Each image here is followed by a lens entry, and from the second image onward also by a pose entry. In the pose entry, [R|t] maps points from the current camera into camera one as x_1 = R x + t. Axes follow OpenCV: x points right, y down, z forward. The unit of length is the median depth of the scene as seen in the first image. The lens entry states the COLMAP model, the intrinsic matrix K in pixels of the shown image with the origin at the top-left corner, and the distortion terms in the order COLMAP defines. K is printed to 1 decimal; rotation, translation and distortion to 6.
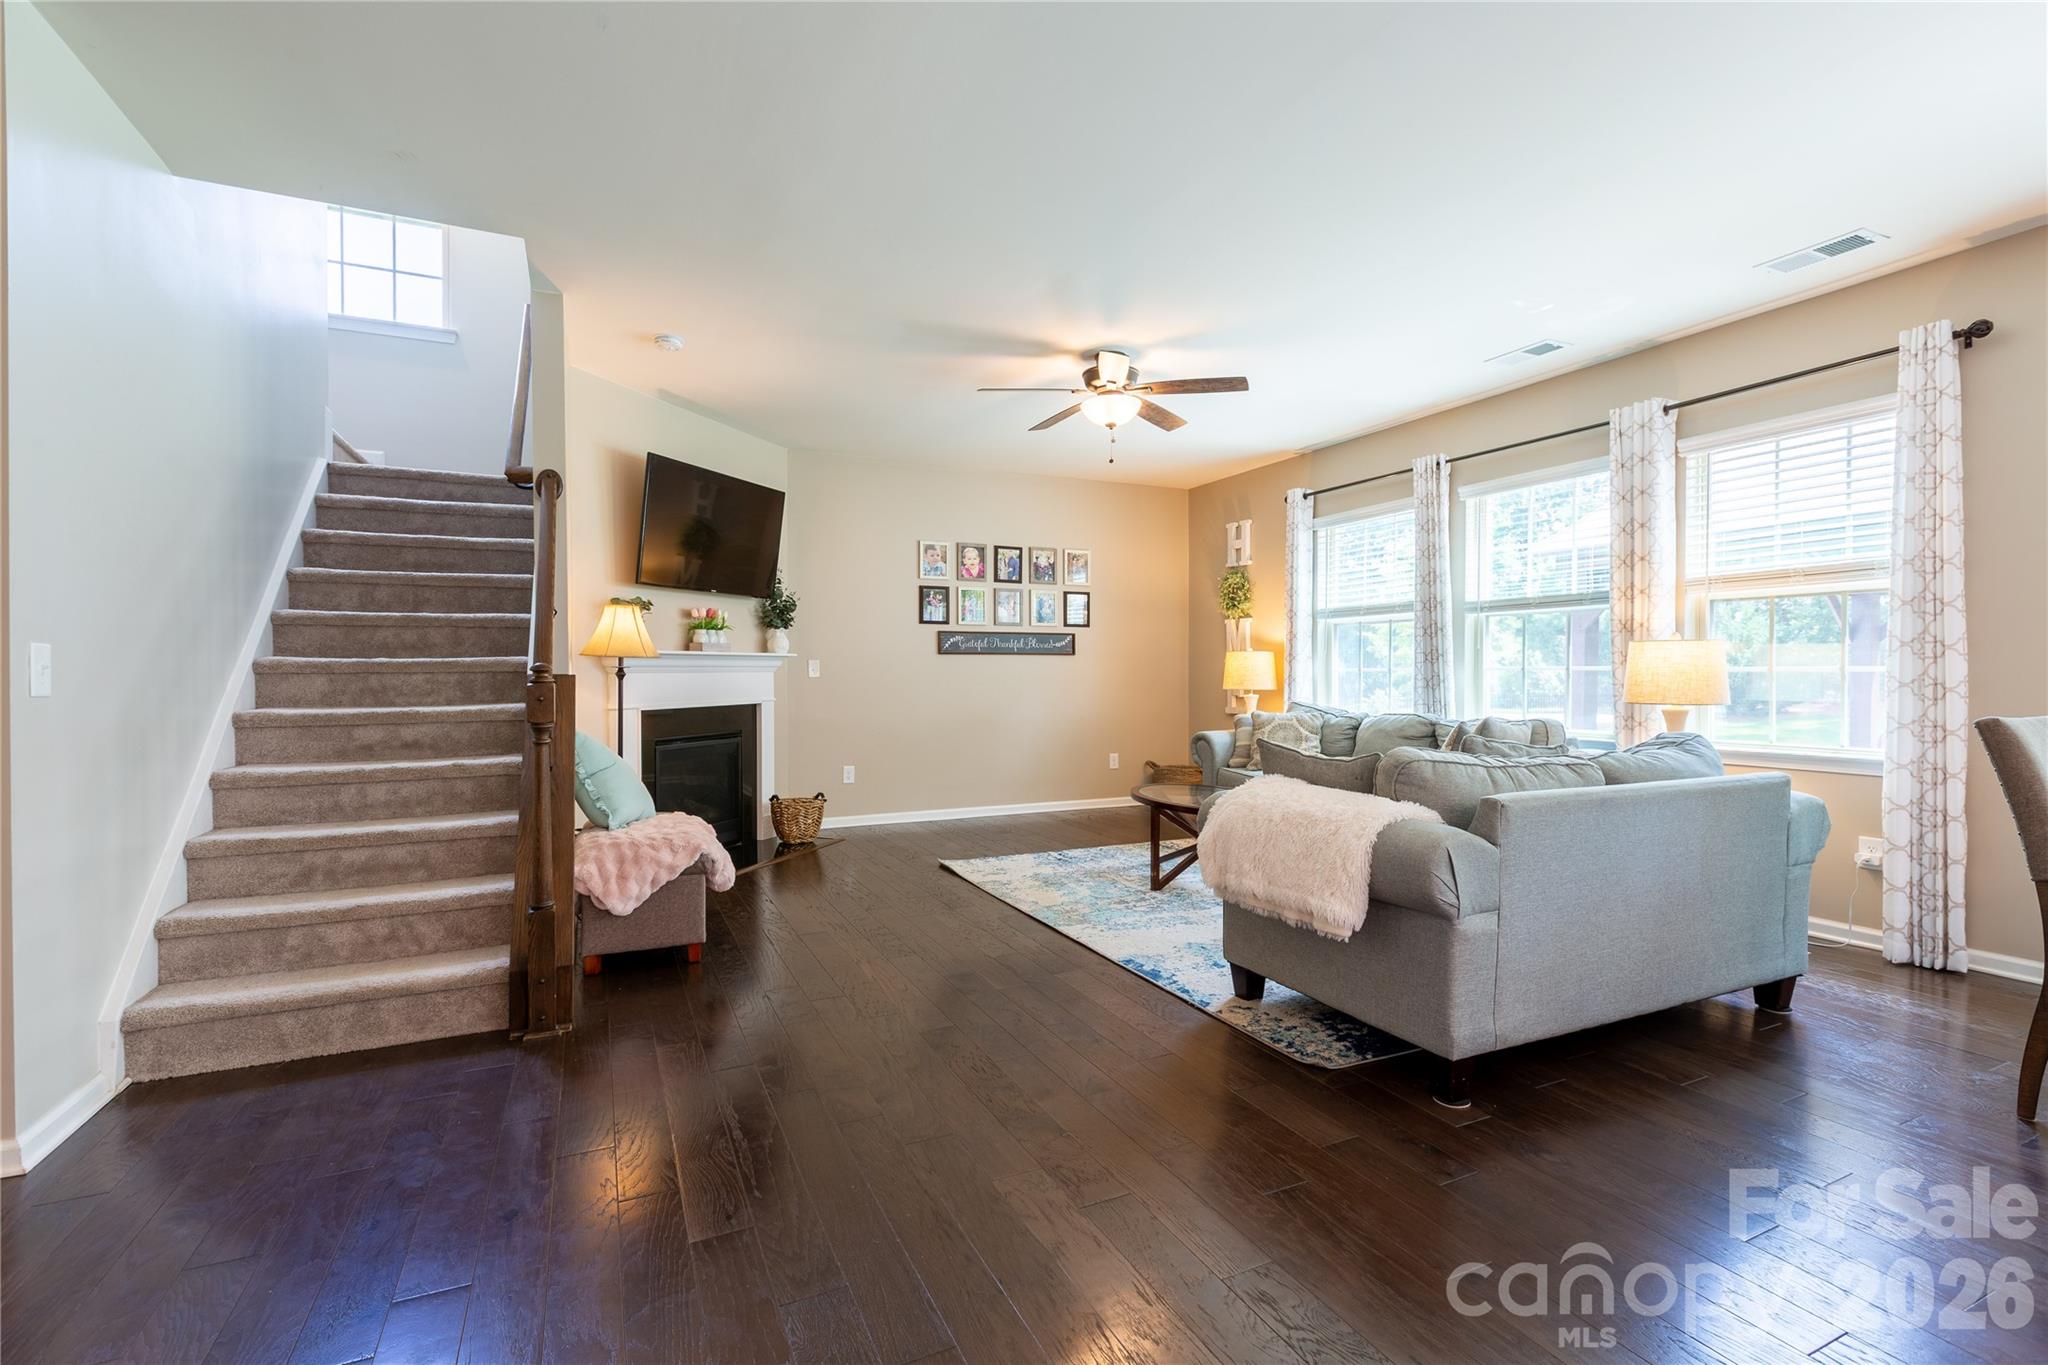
lens RADIAL K [[916.4, 0, 1024.0], [0, 916.4, 682.5], [0, 0, 1]] dist [0.000477, 0.000244]
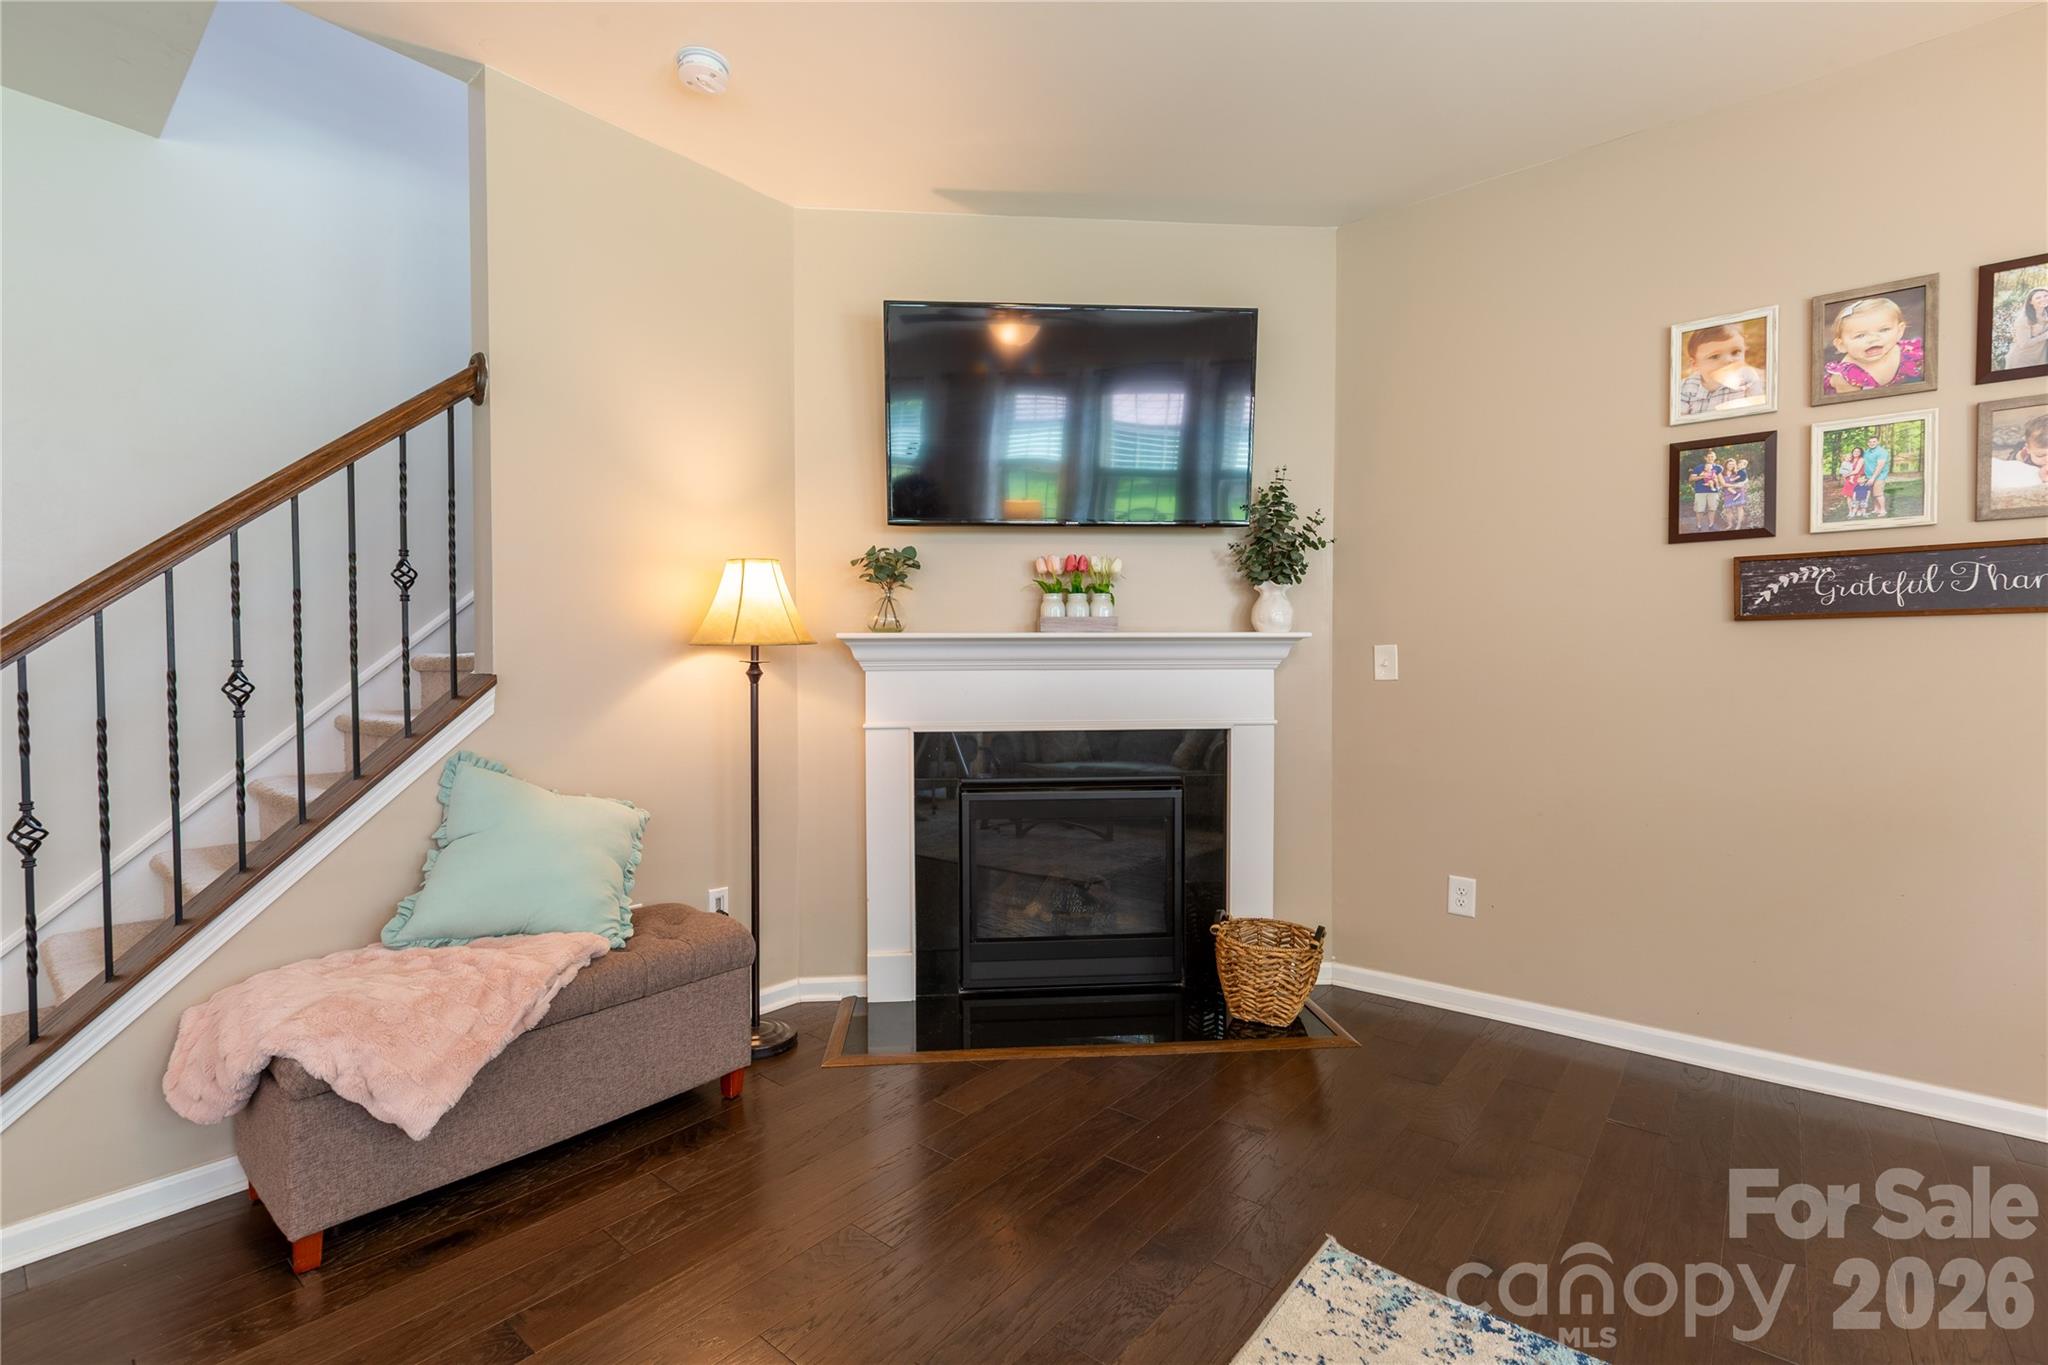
lens RADIAL K [[916.4, 0, 1024.0], [0, 916.4, 682.5], [0, 0, 1]] dist [0.000477, 0.000244]
pose [[0.422413, 0.015768, -0.906266, 0.119810], [-0.008954, 0.999872, 0.013224, -0.008362], [0.906359, 0.002529, 0.422501, 0.583675]]
